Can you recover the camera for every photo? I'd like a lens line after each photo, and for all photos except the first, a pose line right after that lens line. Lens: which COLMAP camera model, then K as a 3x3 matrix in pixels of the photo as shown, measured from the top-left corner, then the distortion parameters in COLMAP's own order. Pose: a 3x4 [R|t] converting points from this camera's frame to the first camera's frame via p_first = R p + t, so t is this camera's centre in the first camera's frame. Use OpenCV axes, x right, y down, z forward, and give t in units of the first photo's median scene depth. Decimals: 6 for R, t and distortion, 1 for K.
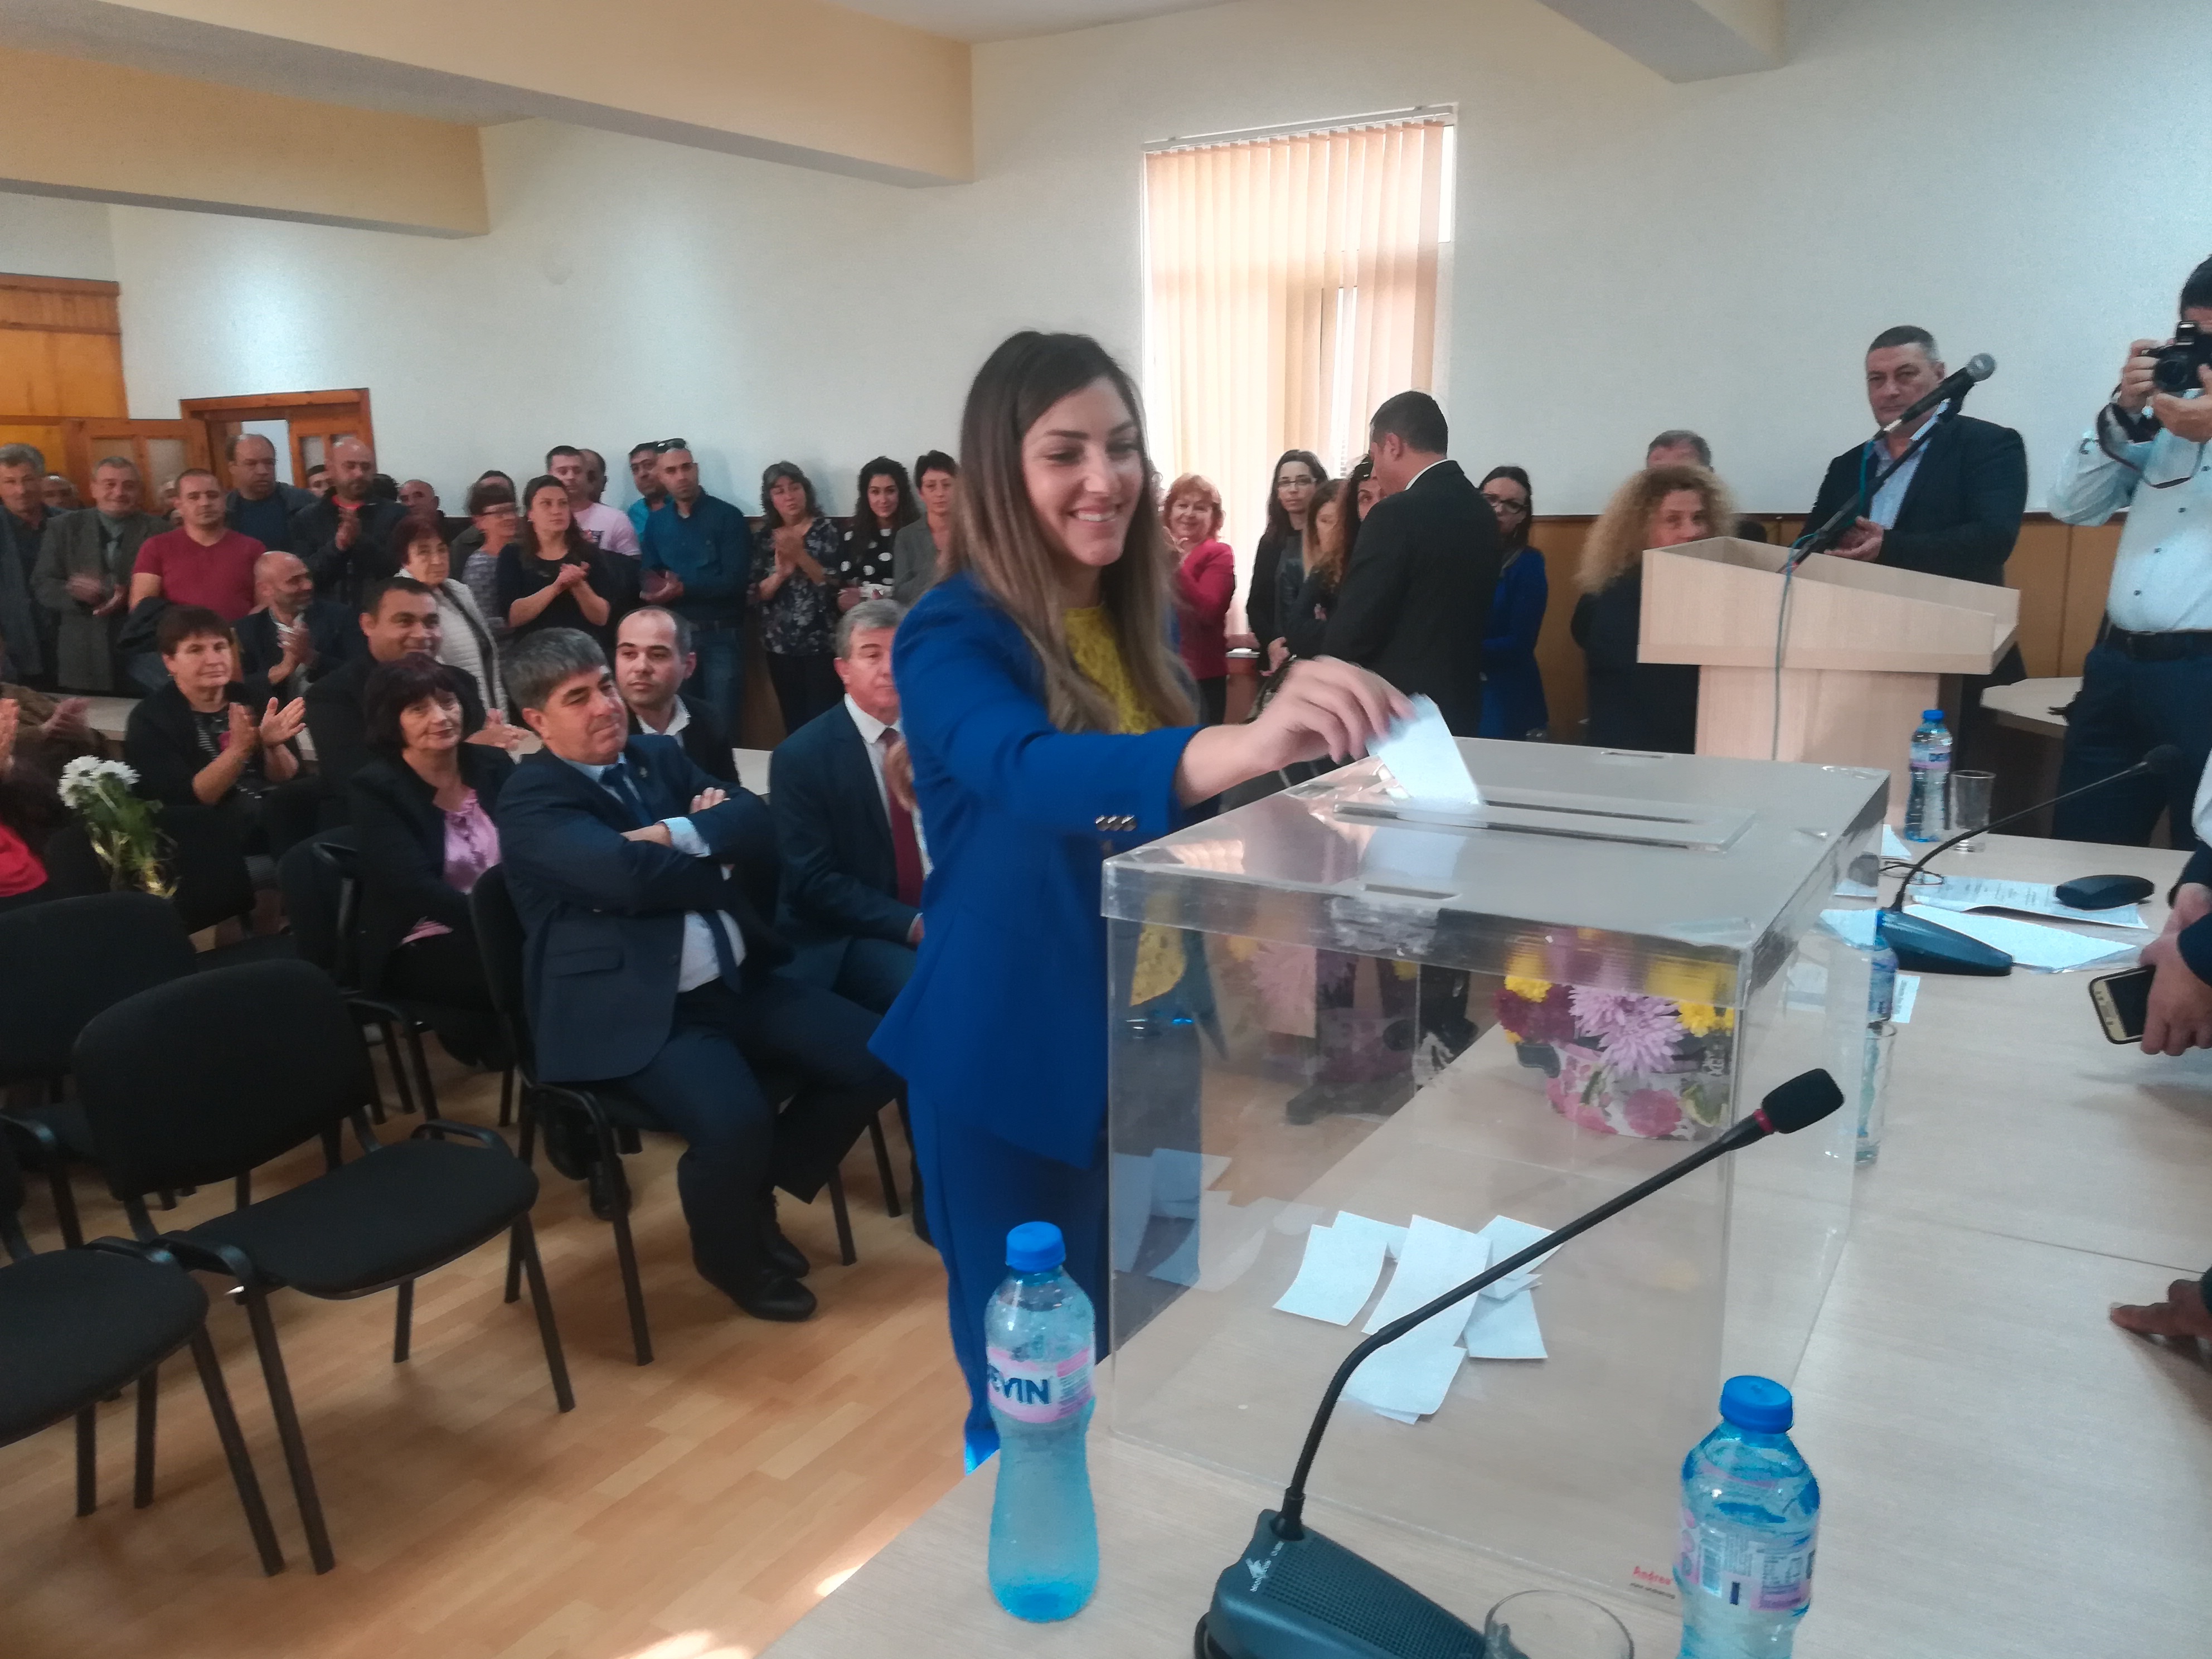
lens RADIAL K [[1736.7, 0, 1106.0], [0, 1736.7, 829.5], [0, 0, 1]] dist [0.007147, -0.044002]
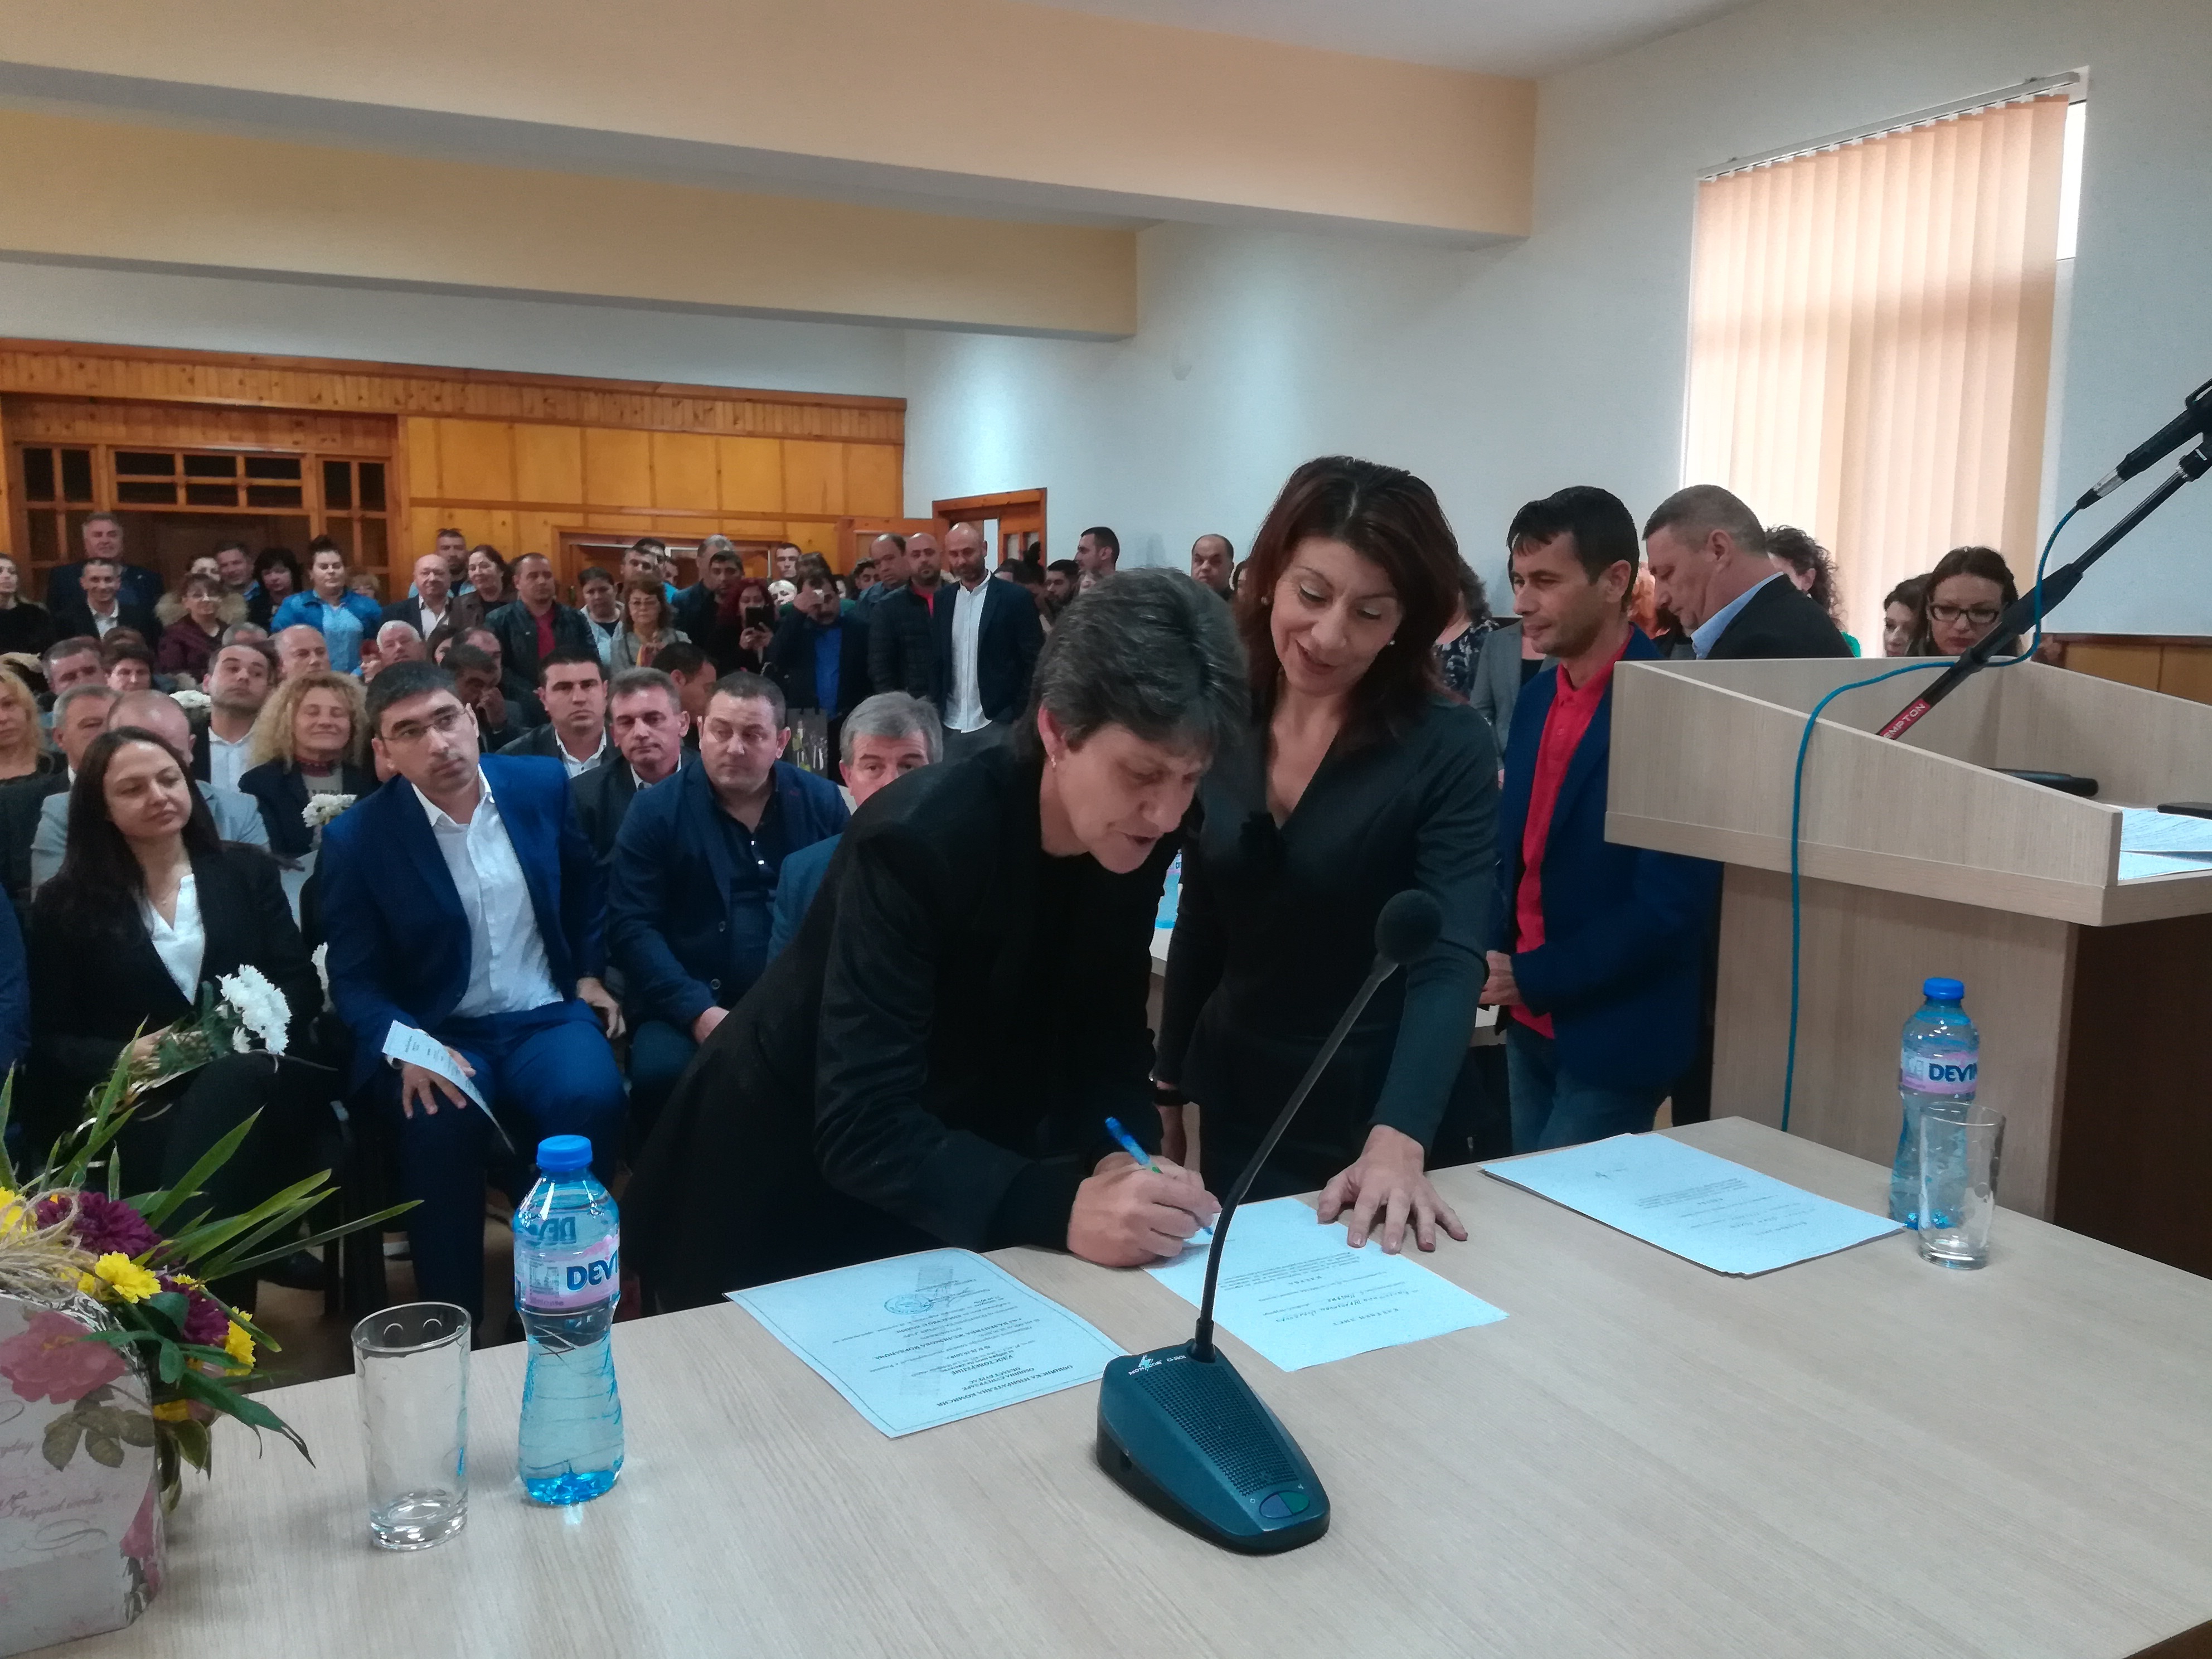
lens RADIAL K [[1736.7, 0, 1106.0], [0, 1736.7, 829.5], [0, 0, 1]] dist [0.007147, -0.044002]
pose [[0.876824, 0.079223, -0.474240, 0.143456], [-0.108042, 0.993572, -0.033780, -0.021255], [0.468516, 0.080857, 0.879747, 0.132909]]
